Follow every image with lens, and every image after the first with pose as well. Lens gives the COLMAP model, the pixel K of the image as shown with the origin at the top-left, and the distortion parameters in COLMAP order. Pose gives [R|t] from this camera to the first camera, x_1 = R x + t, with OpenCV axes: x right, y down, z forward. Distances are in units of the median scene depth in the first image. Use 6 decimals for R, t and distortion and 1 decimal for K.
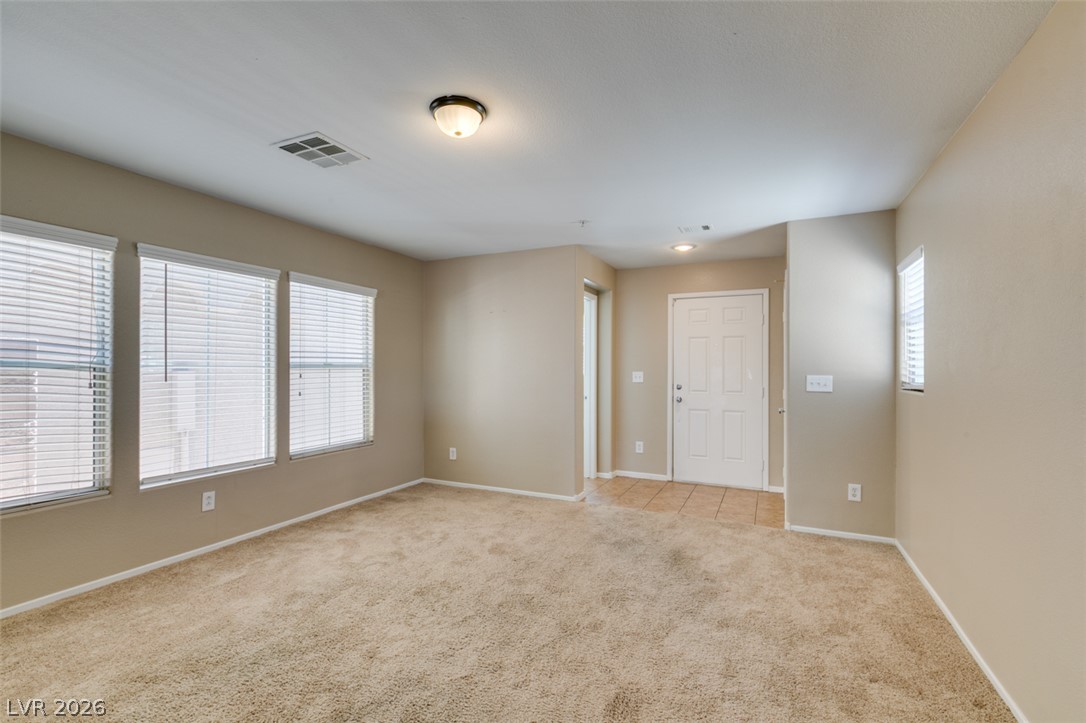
lens RADIAL K [[486.8, 0, 539.5], [0, 486.8, 362.0], [0, 0, 1]] dist [0.005633, -0.001861]
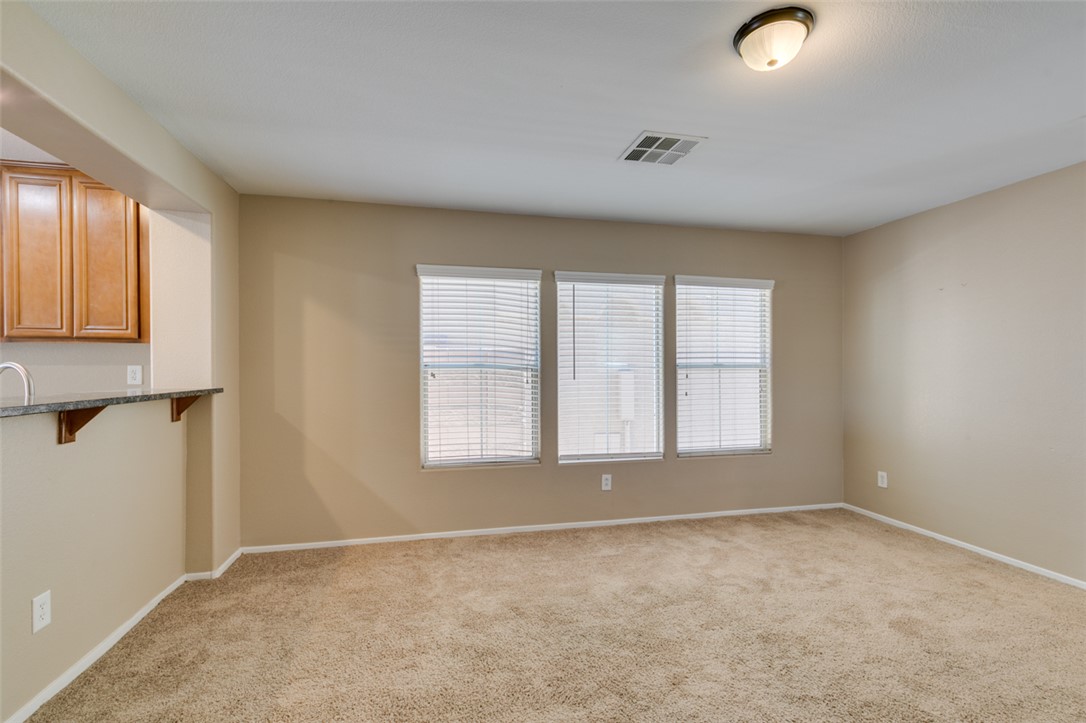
lens RADIAL K [[486.8, 0, 541.9], [0, 486.8, 369.6], [0, 0, 1]] dist [0.005633, -0.001861]
pose [[0.625162, 0.001265, -0.780494, 0.136869], [0.010964, 0.999886, 0.010402, 0.000495], [0.780418, -0.015061, 0.625077, 0.152616]]
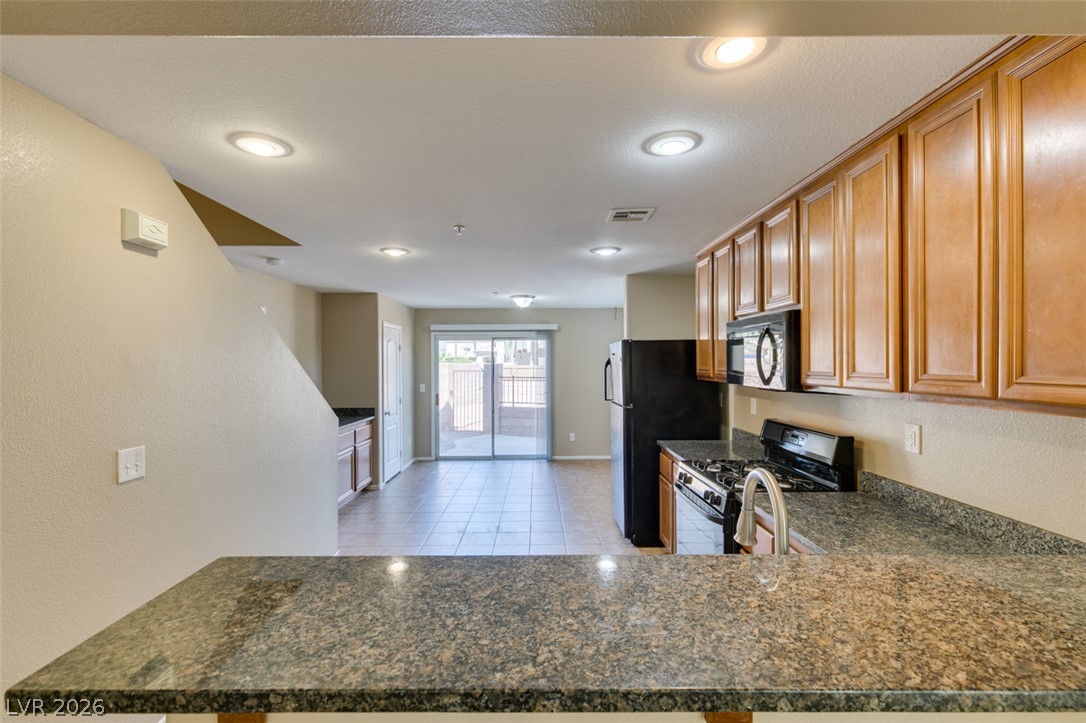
lens RADIAL K [[486.8, 0, 538.2], [0, 486.8, 358.6], [0, 0, 1]] dist [0.005633, -0.001861]
pose [[-0.899218, -0.003884, -0.437484, -0.498645], [0.005296, 0.999791, -0.019762, -0.084078], [0.437469, -0.020087, -0.899009, 0.251317]]
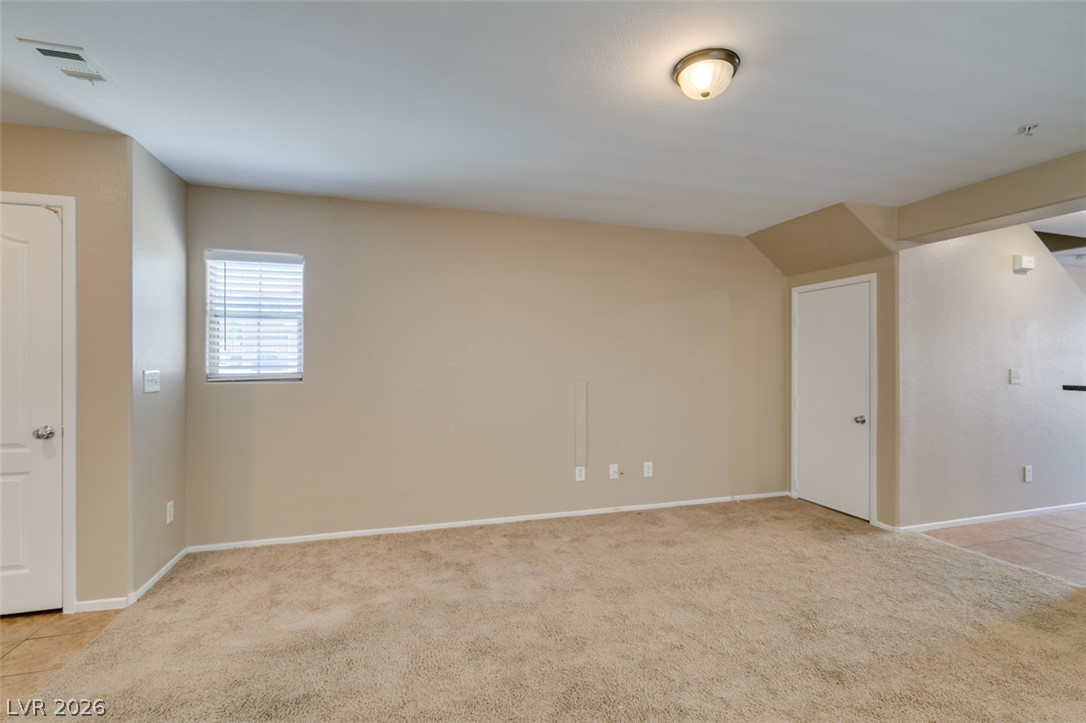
lens RADIAL K [[486.8, 0, 542.7], [0, 486.8, 360.3], [0, 0, 1]] dist [0.005633, -0.001861]
pose [[-0.680967, -0.004998, 0.732297, -0.406245], [-0.013645, 0.999890, -0.005864, 0.009784], [-0.732187, -0.013986, -0.680960, 1.195760]]
